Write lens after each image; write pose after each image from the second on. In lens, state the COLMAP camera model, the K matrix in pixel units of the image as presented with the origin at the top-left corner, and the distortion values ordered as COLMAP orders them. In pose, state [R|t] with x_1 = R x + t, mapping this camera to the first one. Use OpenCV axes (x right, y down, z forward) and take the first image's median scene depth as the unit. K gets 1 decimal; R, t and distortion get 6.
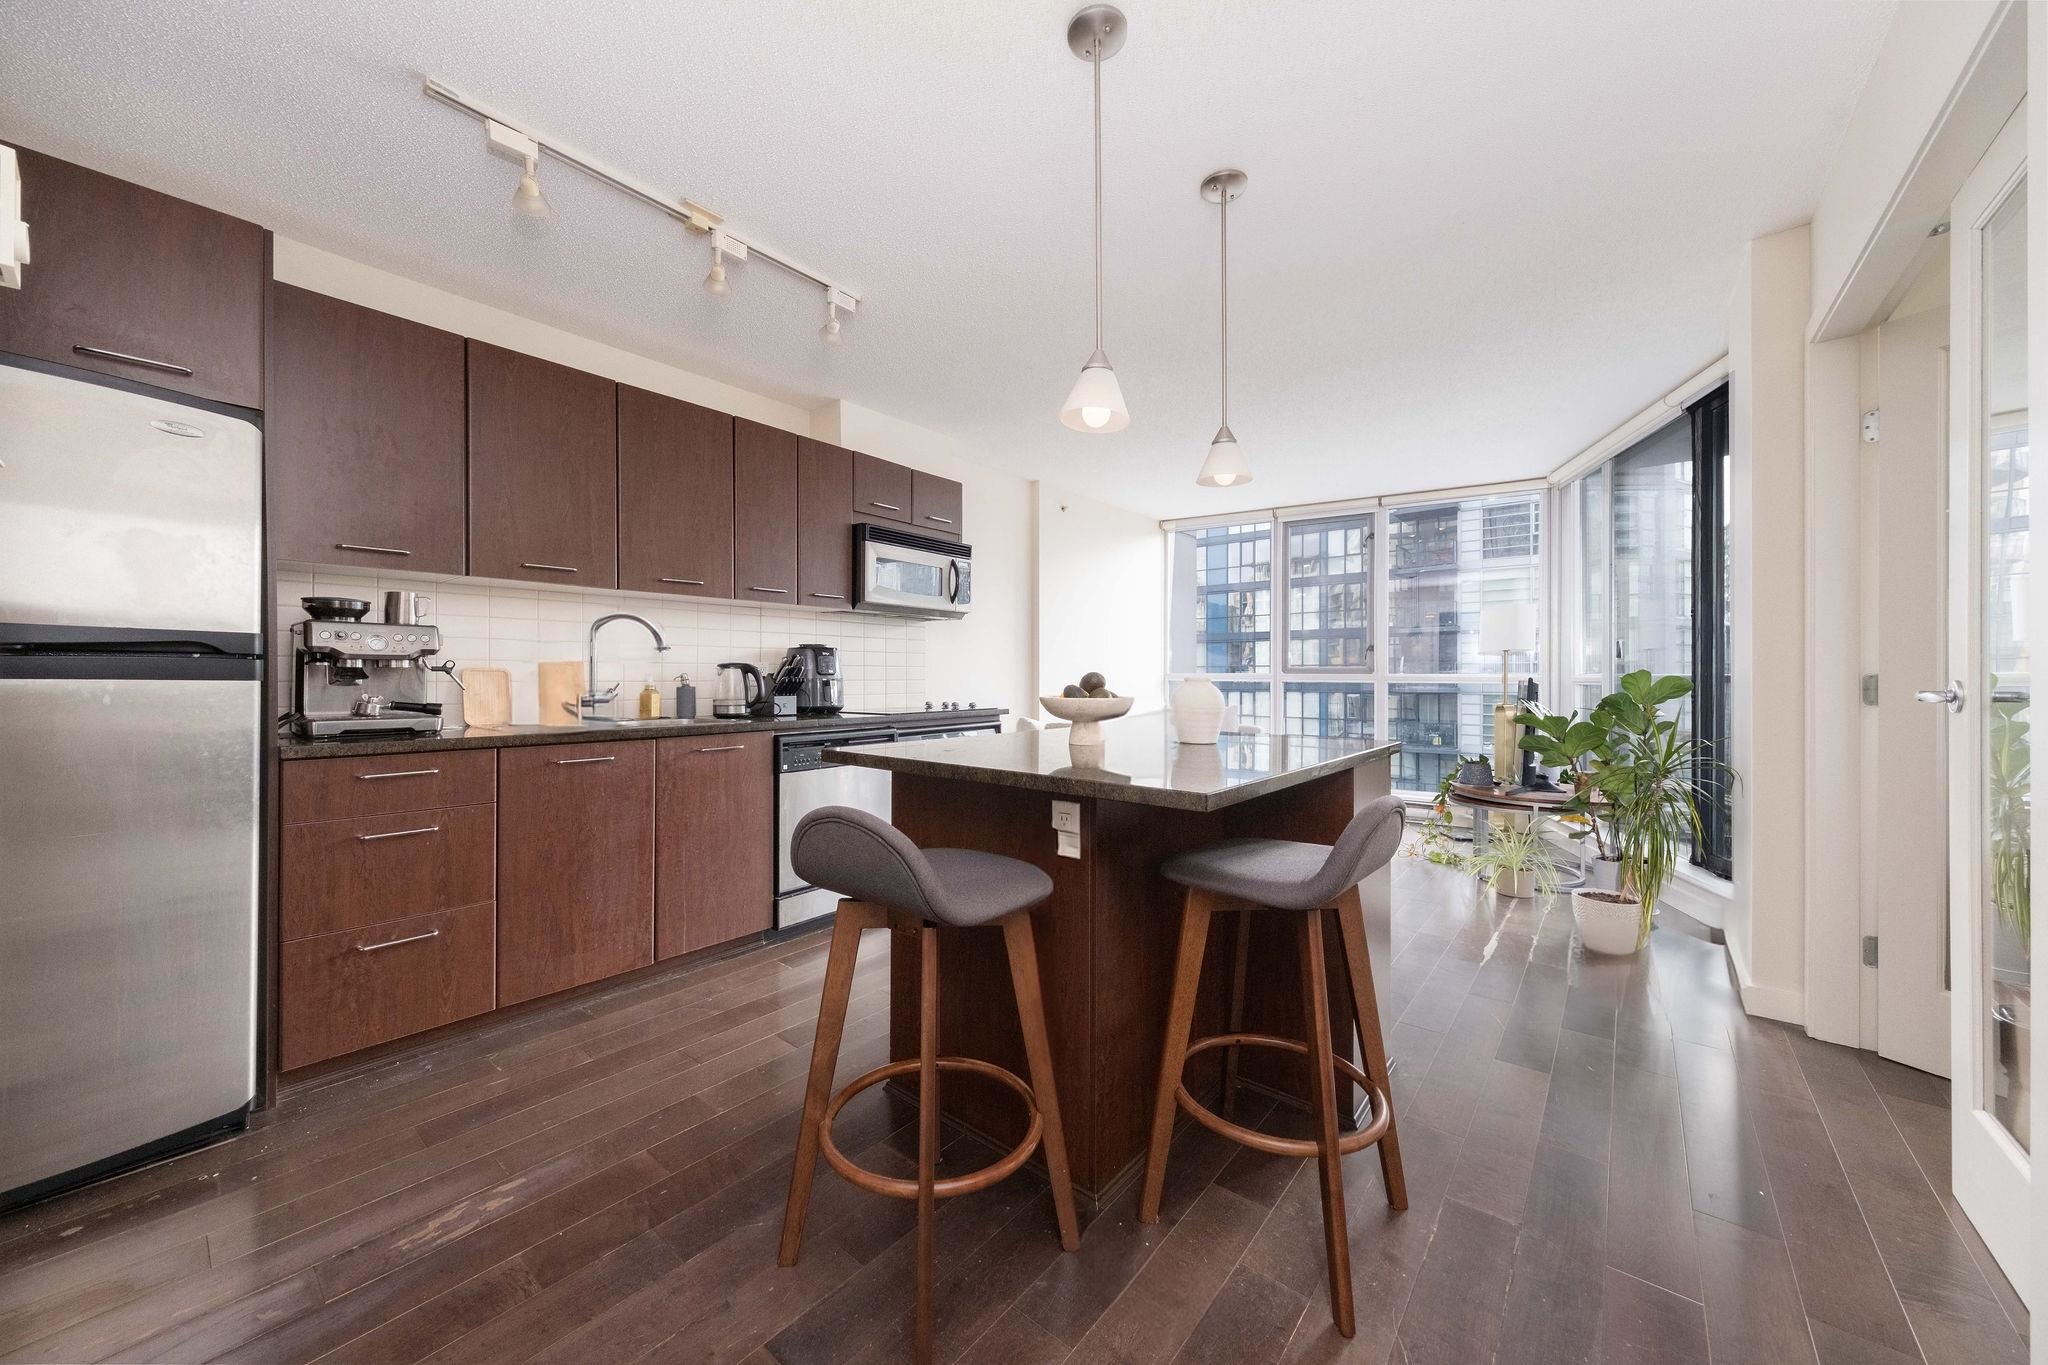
lens RADIAL K [[716.8, 0, 1008.9], [0, 716.8, 677.1], [0, 0, 1]] dist [-0.000372, -0.000013]
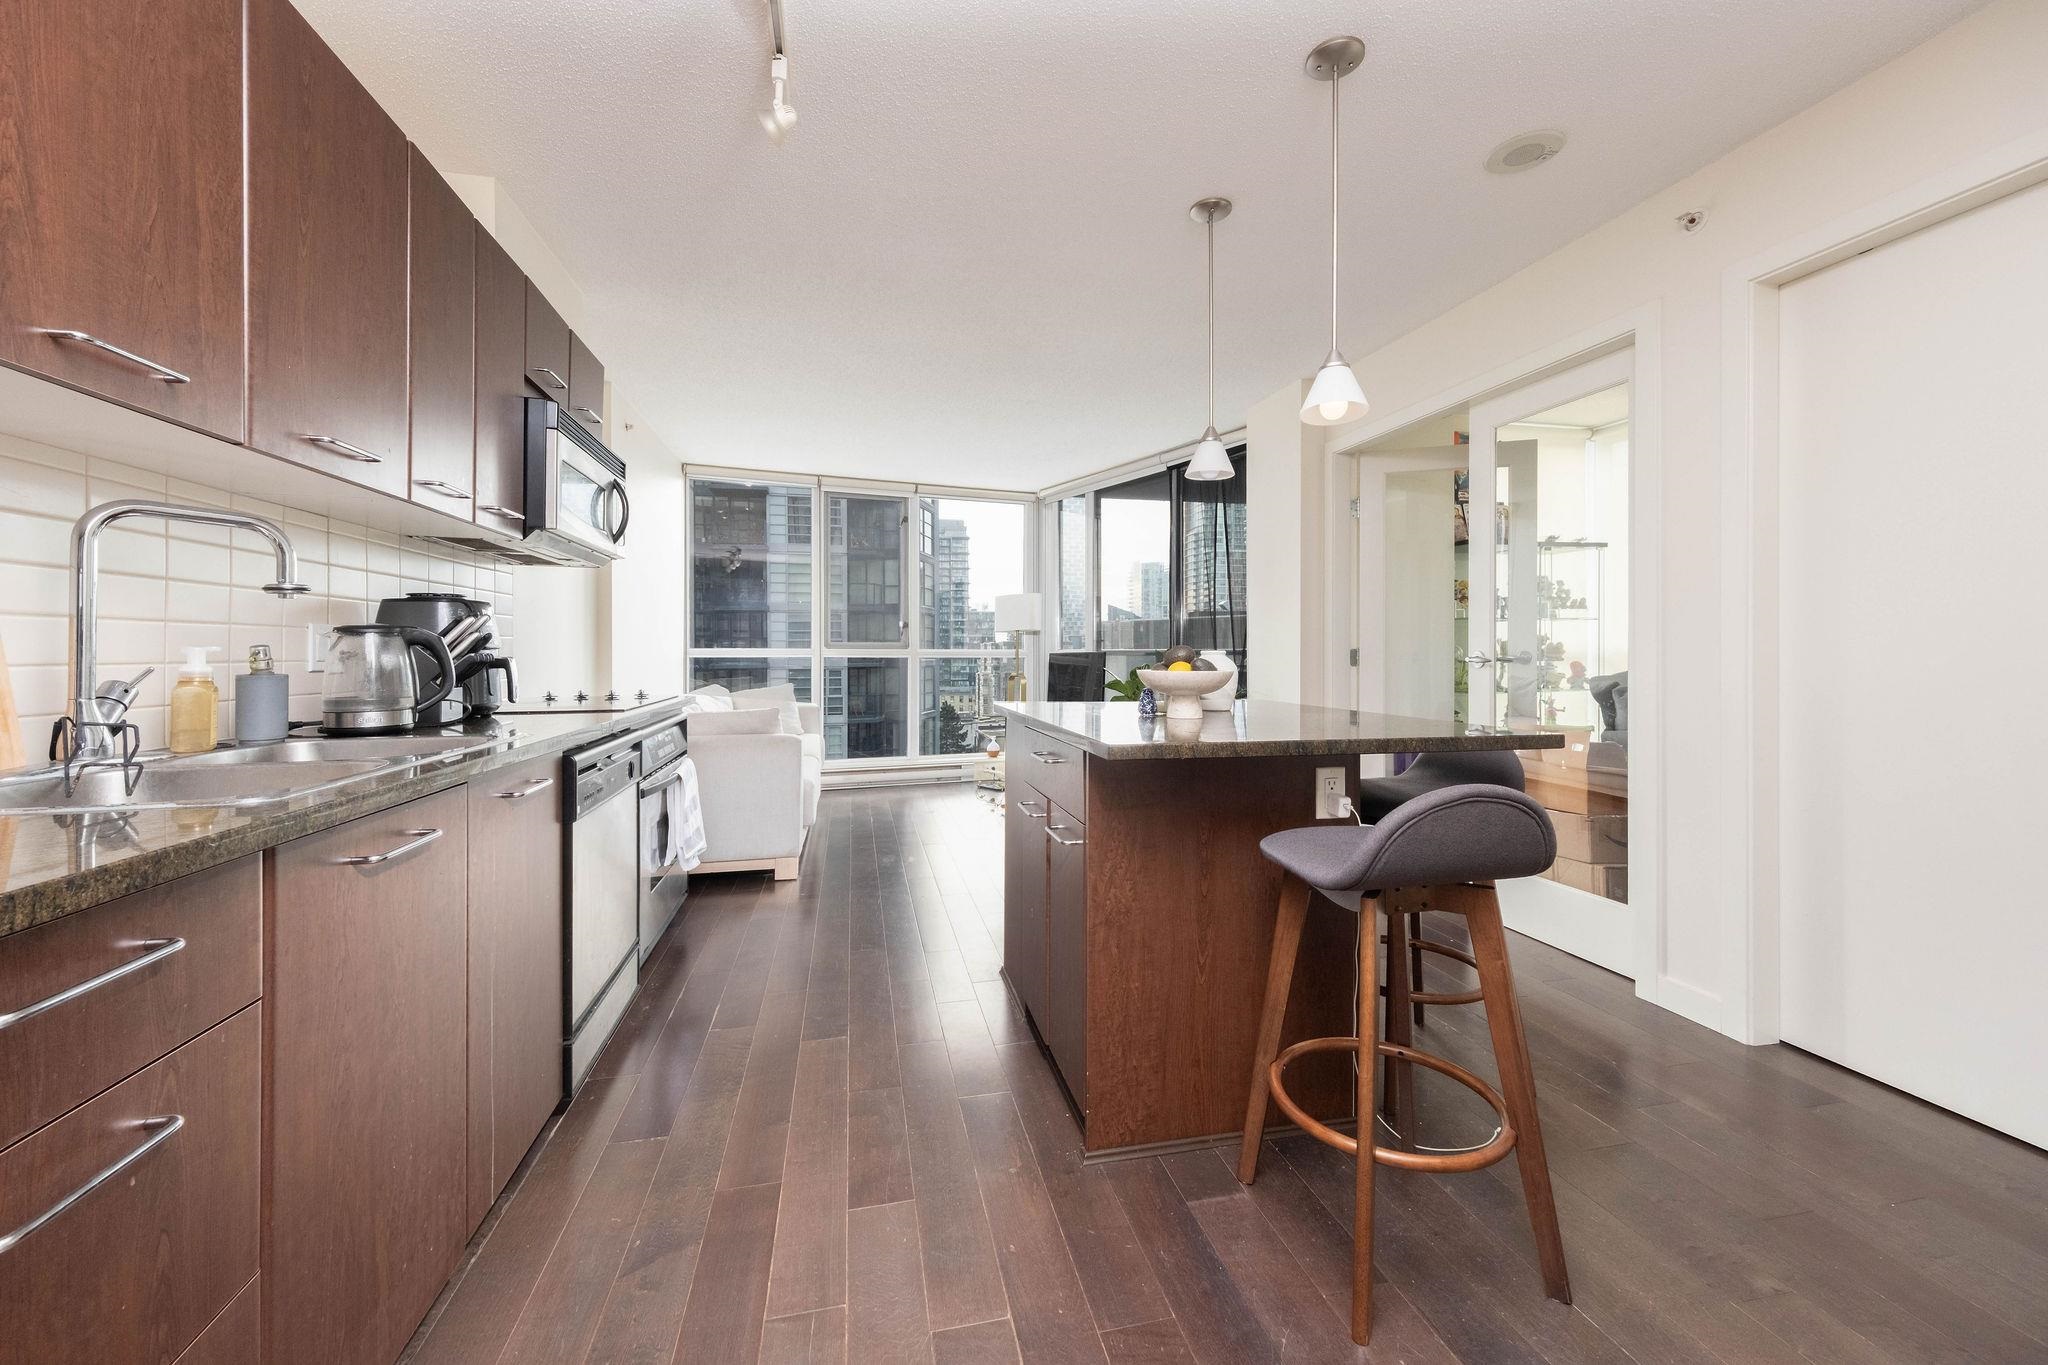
lens RADIAL K [[765.6, 0, 1031.2], [0, 765.6, 648.2], [0, 0, 1]] dist [0.000577, -0.000188]
pose [[0.596365, 0.003633, 0.802705, -0.386098], [0.002243, 0.999978, -0.006192, 0.001566], [-0.802710, 0.005493, 0.596344, 0.242007]]
